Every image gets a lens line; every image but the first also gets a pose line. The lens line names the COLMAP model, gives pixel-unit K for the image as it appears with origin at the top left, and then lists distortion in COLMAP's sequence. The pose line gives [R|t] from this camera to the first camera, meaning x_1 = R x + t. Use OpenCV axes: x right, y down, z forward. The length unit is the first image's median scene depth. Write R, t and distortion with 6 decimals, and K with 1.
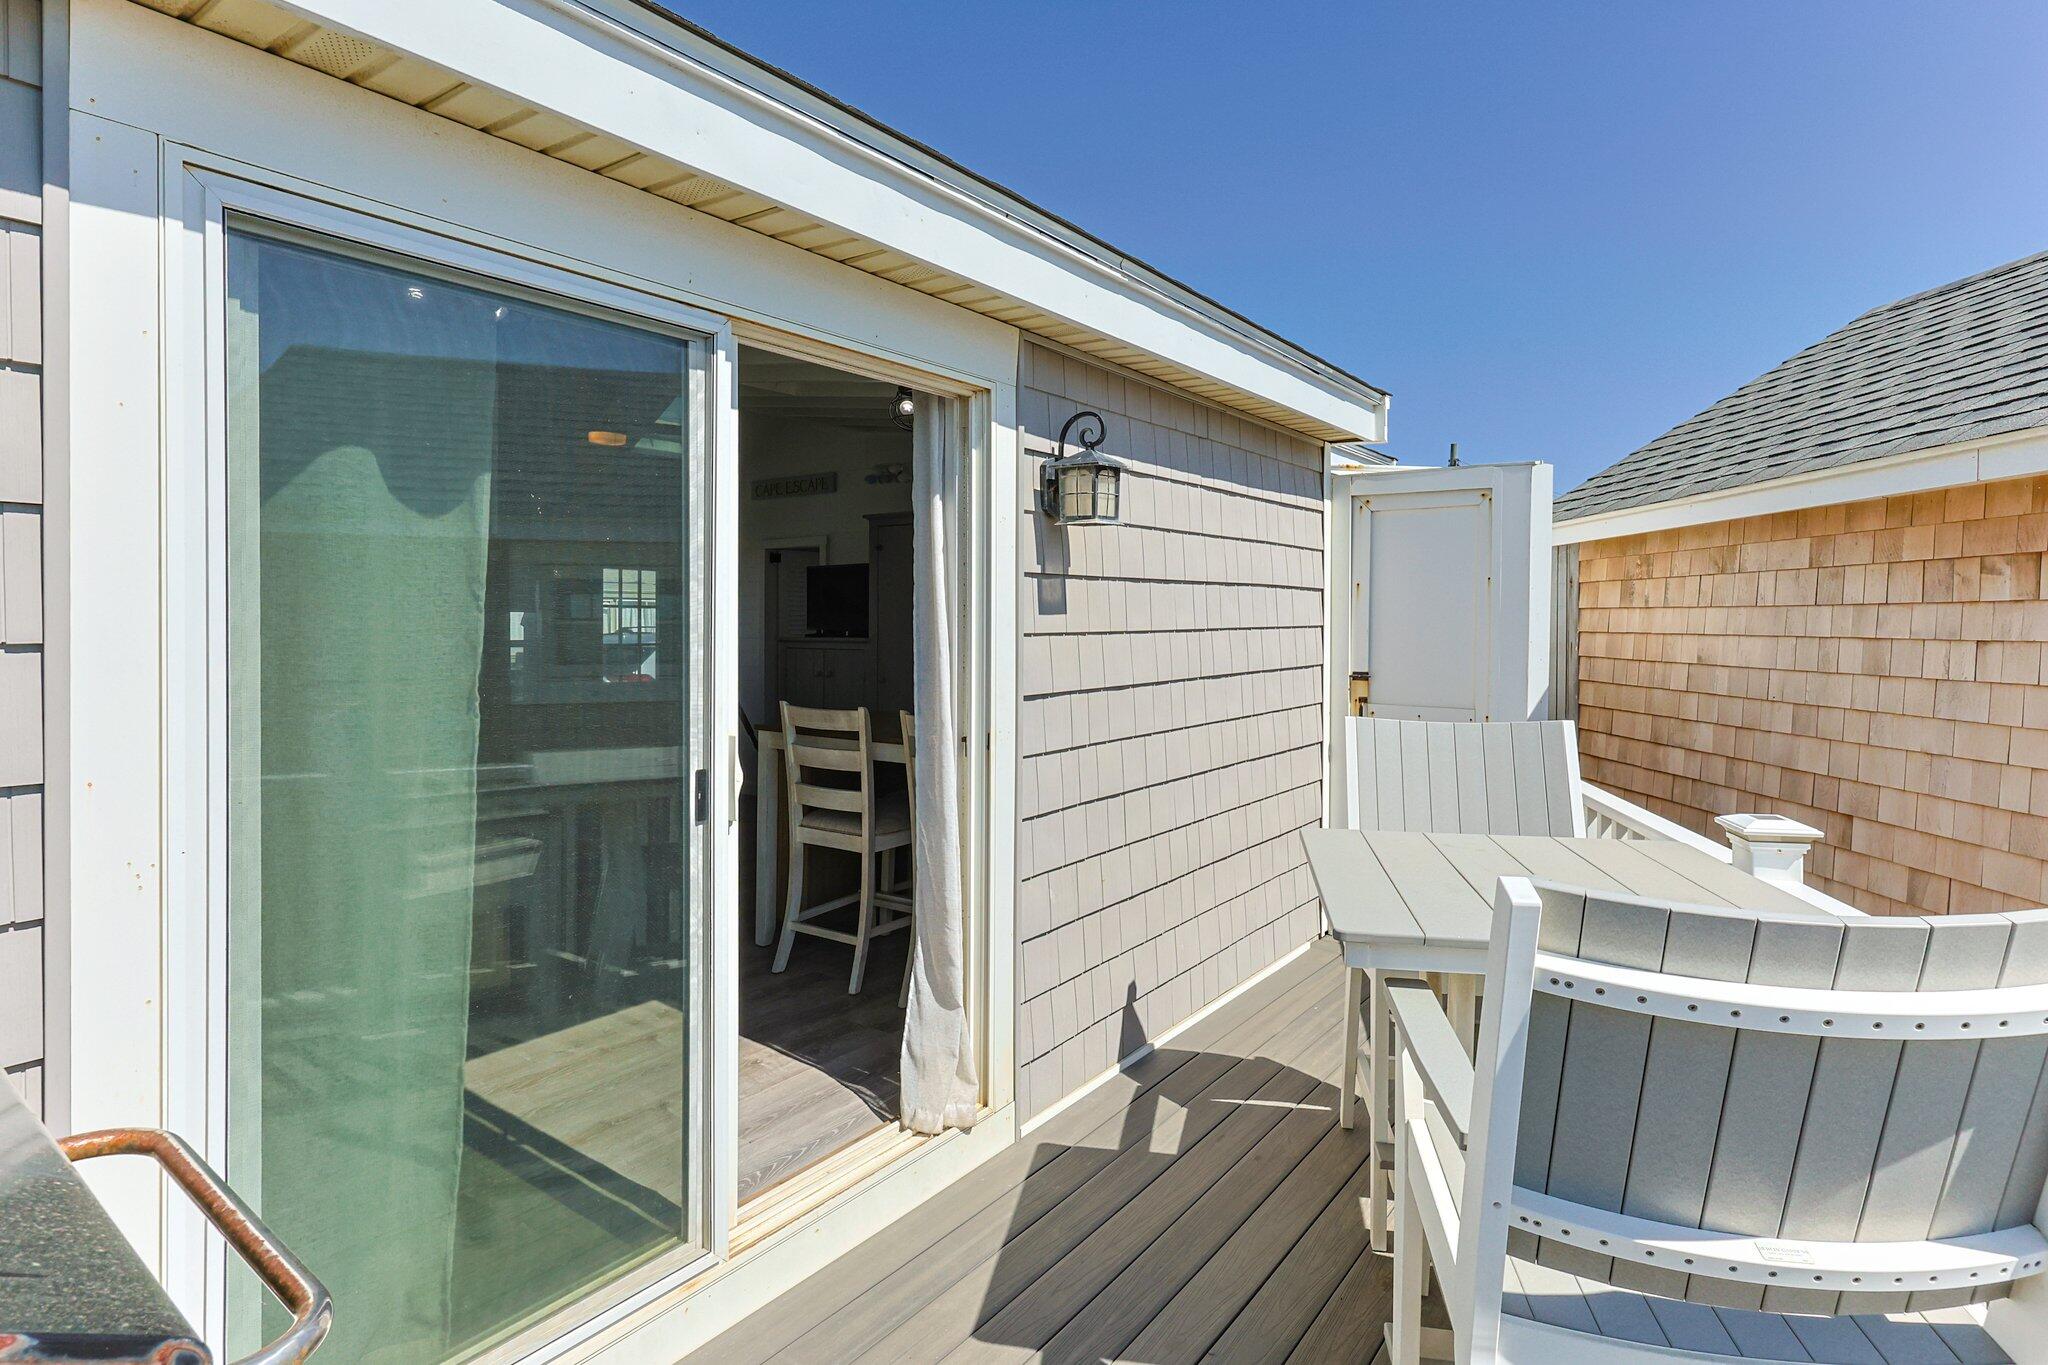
lens RADIAL K [[1013.9, 0, 1022.0], [0, 1013.9, 625.7], [0, 0, 1]] dist [-0.005083, 0.000504]
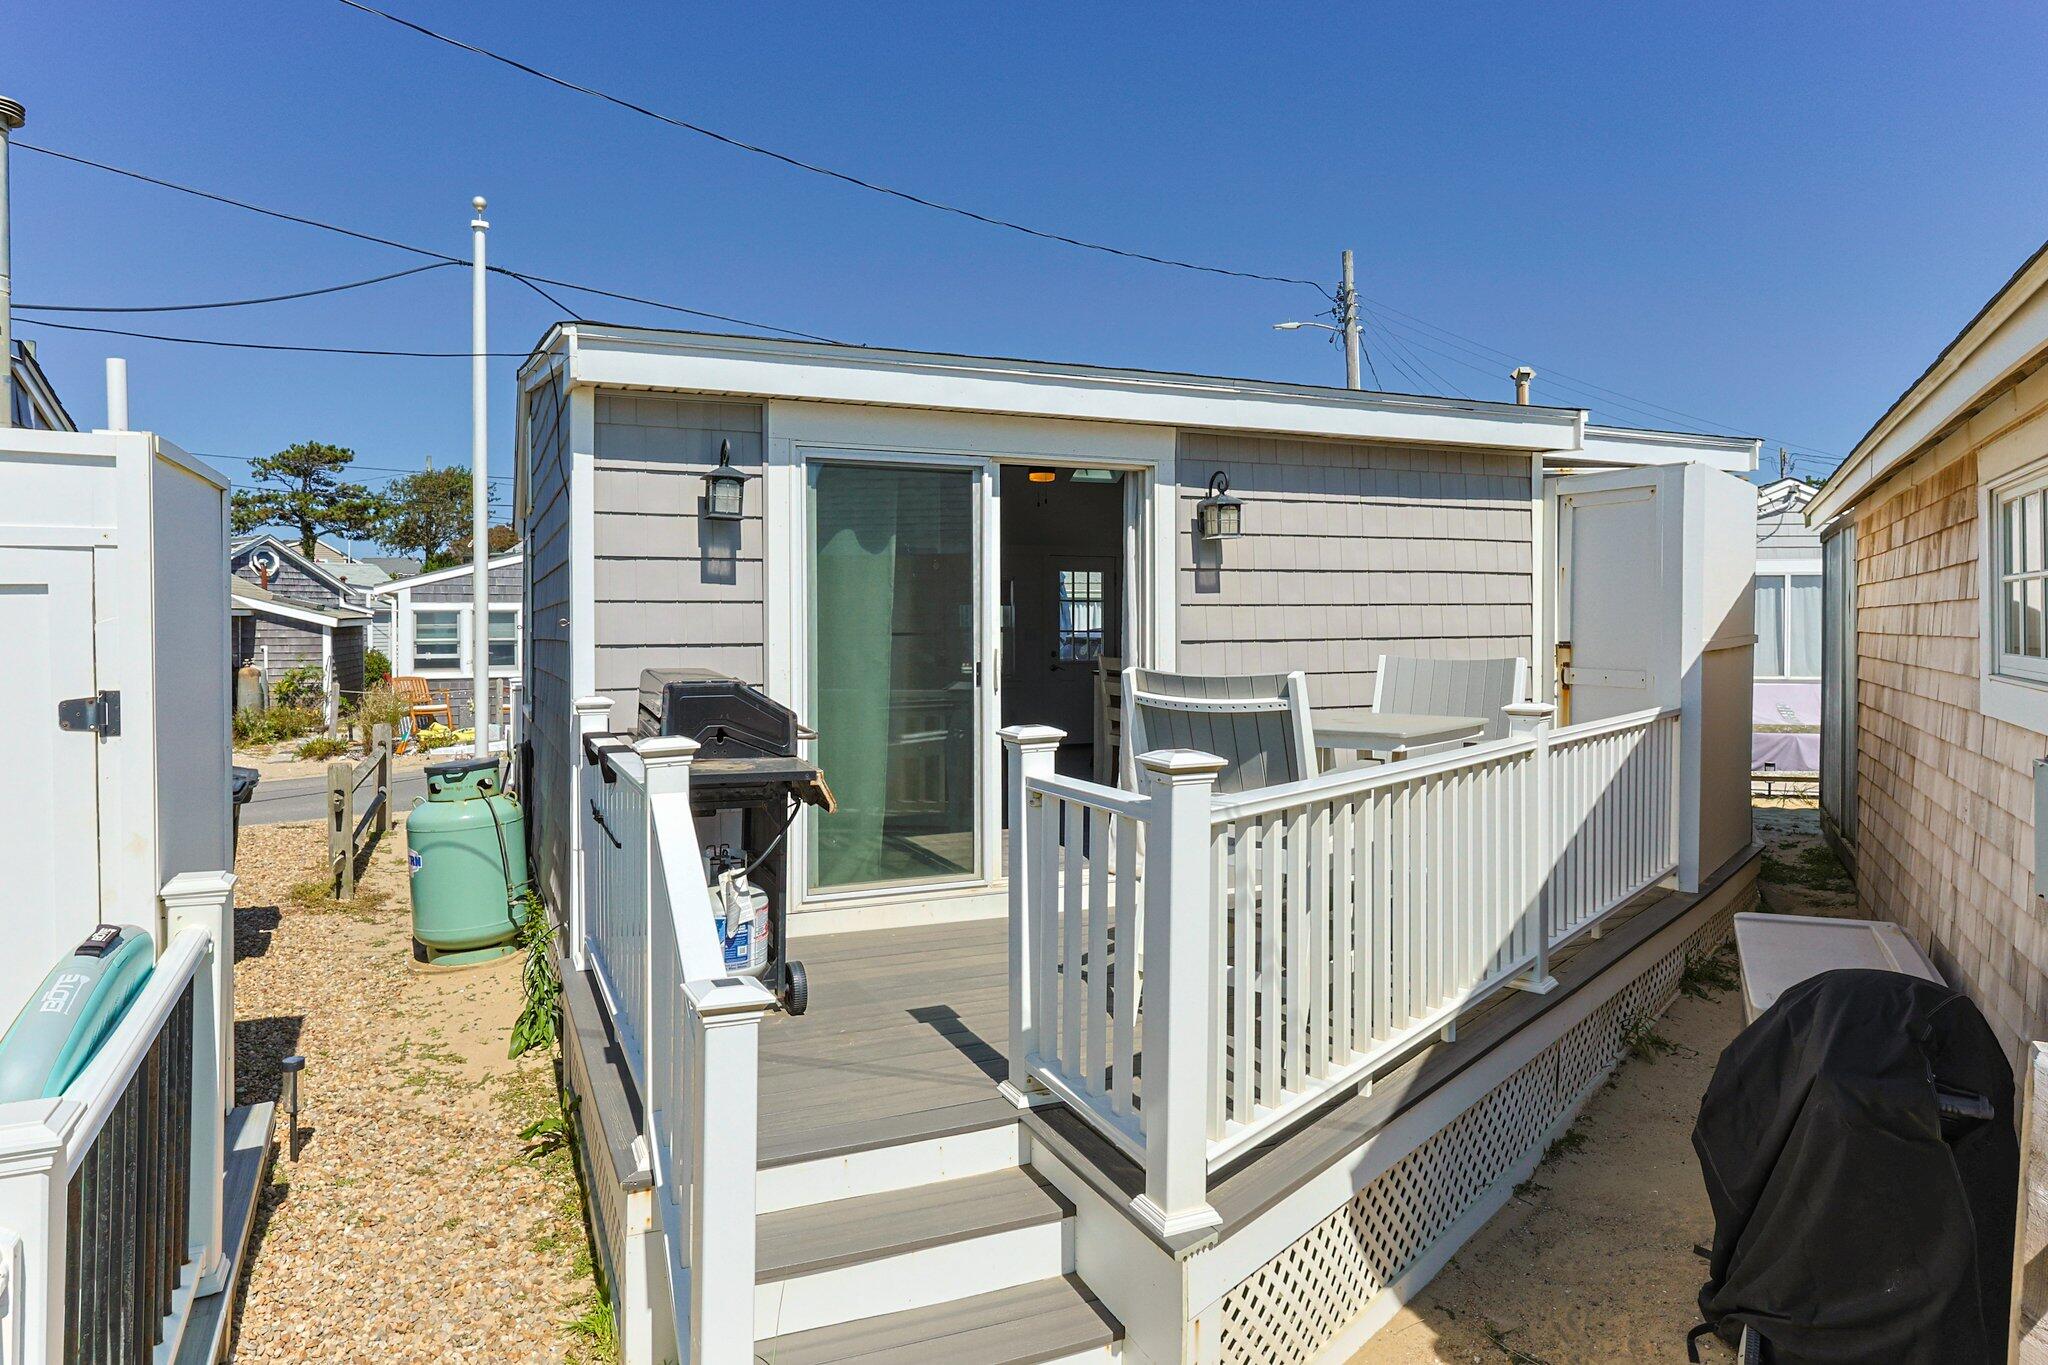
lens RADIAL K [[1389.0, 0, 1052.3], [0, 1389.0, 625.8], [0, 0, 1]] dist [0.004669, -0.000022]
pose [[0.874581, -0.007504, -0.484821, 0.920491], [0.001744, 0.999922, -0.012331, 0.070733], [0.484876, 0.009939, 0.874526, -1.121314]]
